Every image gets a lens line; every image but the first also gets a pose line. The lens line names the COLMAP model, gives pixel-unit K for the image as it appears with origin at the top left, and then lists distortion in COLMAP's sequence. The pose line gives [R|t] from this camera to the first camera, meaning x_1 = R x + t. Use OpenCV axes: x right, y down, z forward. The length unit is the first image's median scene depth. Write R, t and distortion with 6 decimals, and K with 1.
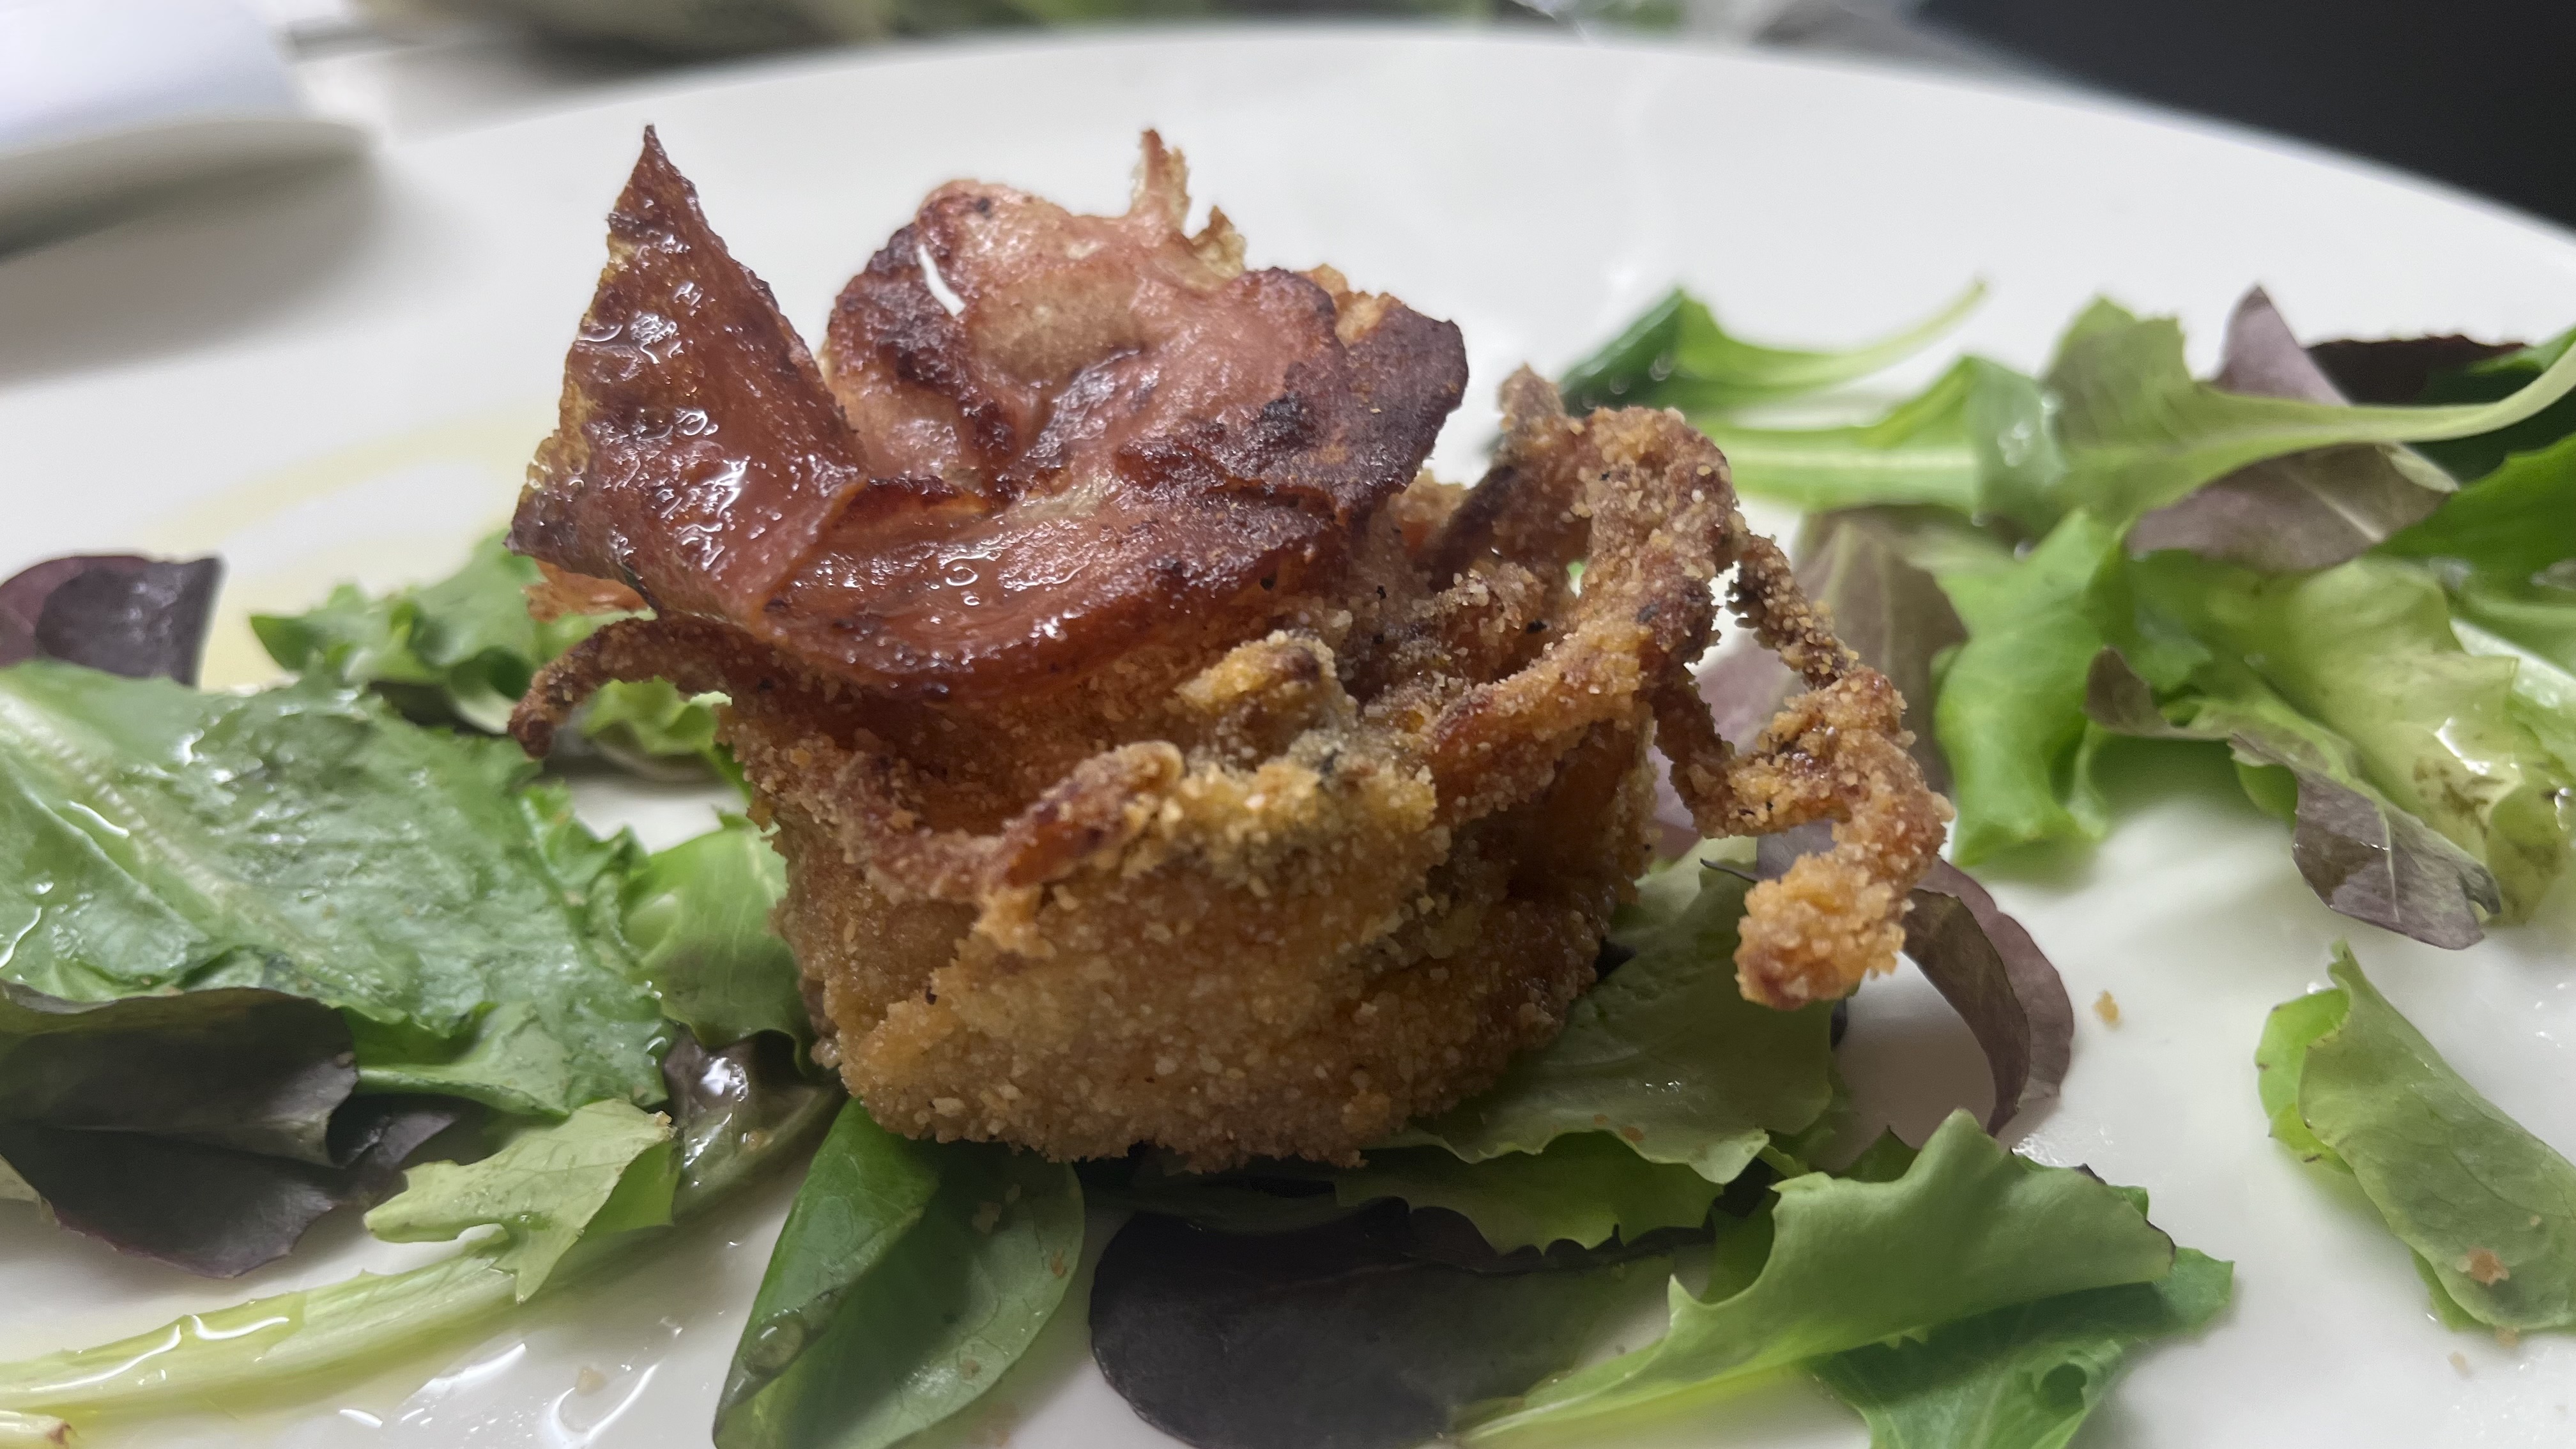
lens RADIAL K [[2163.0, 0, 1288.0], [0, 2163.0, 724.5], [0, 0, 1]] dist [-0.000862, -0.058380]
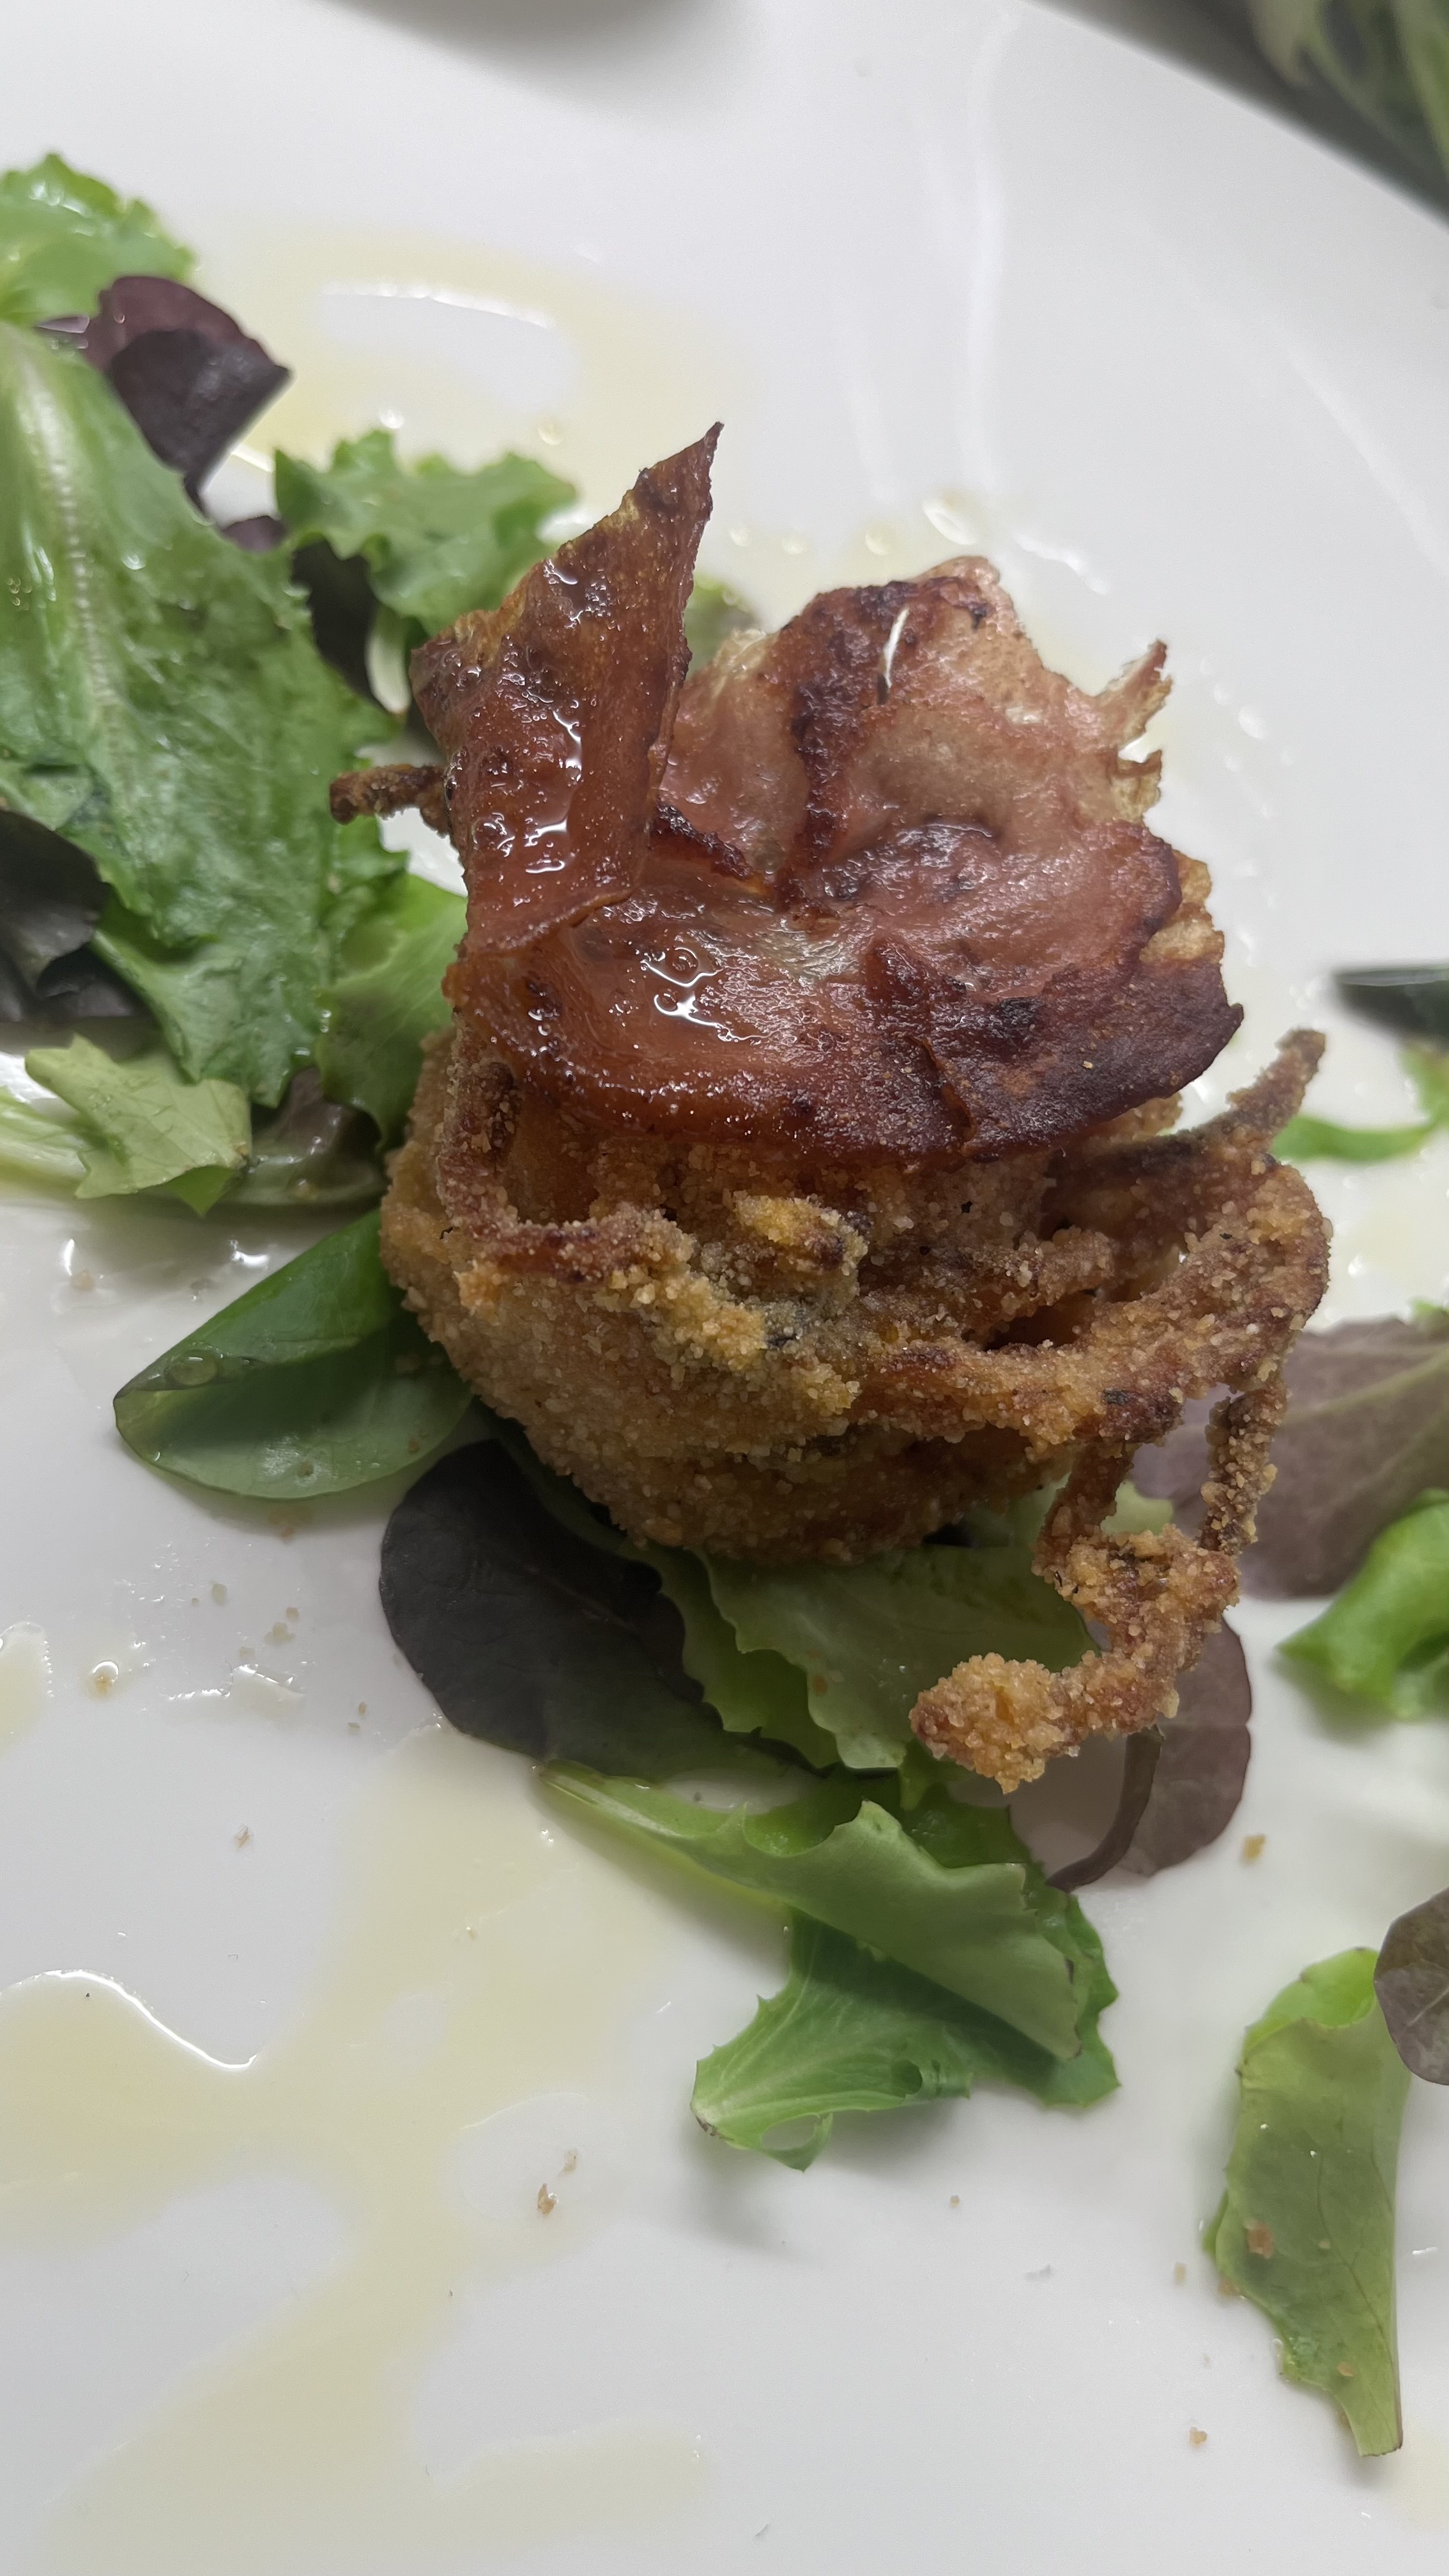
lens RADIAL K [[2163.0, 0, 661.9], [0, 2163.0, 1289.6], [0, 0, 1]] dist [-0.000862, -0.058380]
pose [[0.753417, 0.654023, -0.067939, 0.028882], [-0.576237, 0.706491, 0.410879, -0.411249], [0.316723, -0.270414, 0.909155, -0.073546]]
